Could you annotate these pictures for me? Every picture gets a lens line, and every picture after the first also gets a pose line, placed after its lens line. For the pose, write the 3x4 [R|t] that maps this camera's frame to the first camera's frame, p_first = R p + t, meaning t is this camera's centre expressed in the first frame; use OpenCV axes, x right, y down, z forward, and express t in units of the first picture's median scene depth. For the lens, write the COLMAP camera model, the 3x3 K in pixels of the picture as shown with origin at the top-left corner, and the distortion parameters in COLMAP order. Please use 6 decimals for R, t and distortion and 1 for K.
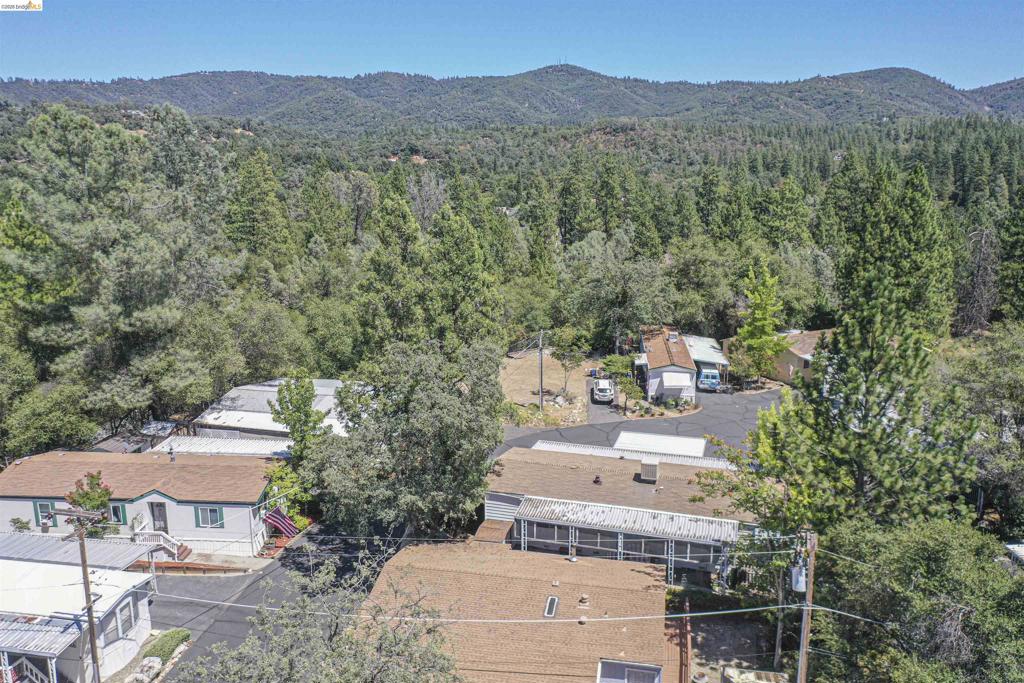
lens RADIAL K [[820.9, 0, 506.6], [0, 820.9, 342.9], [0, 0, 1]] dist [0.024267, -0.001218]
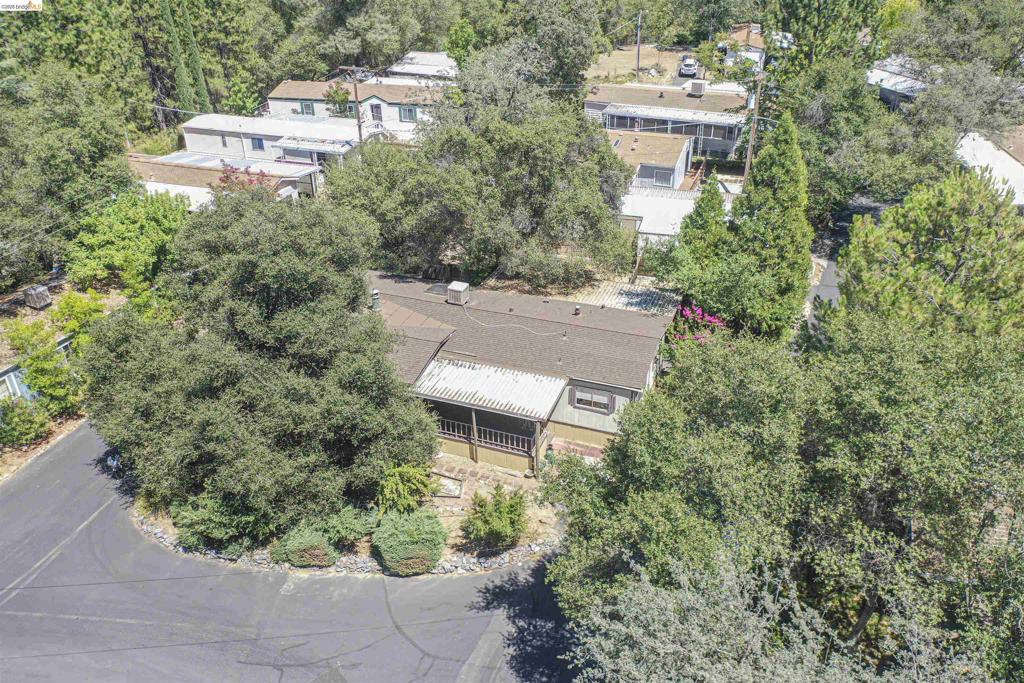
lens RADIAL K [[820.9, 0, 509.7], [0, 820.9, 344.4], [0, 0, 1]] dist [0.024267, -0.001218]
pose [[0.988157, 0.062714, -0.140047, 0.367217], [-0.021929, 0.961017, 0.275618, 0.941609], [0.151873, -0.269282, 0.951011, -2.760146]]
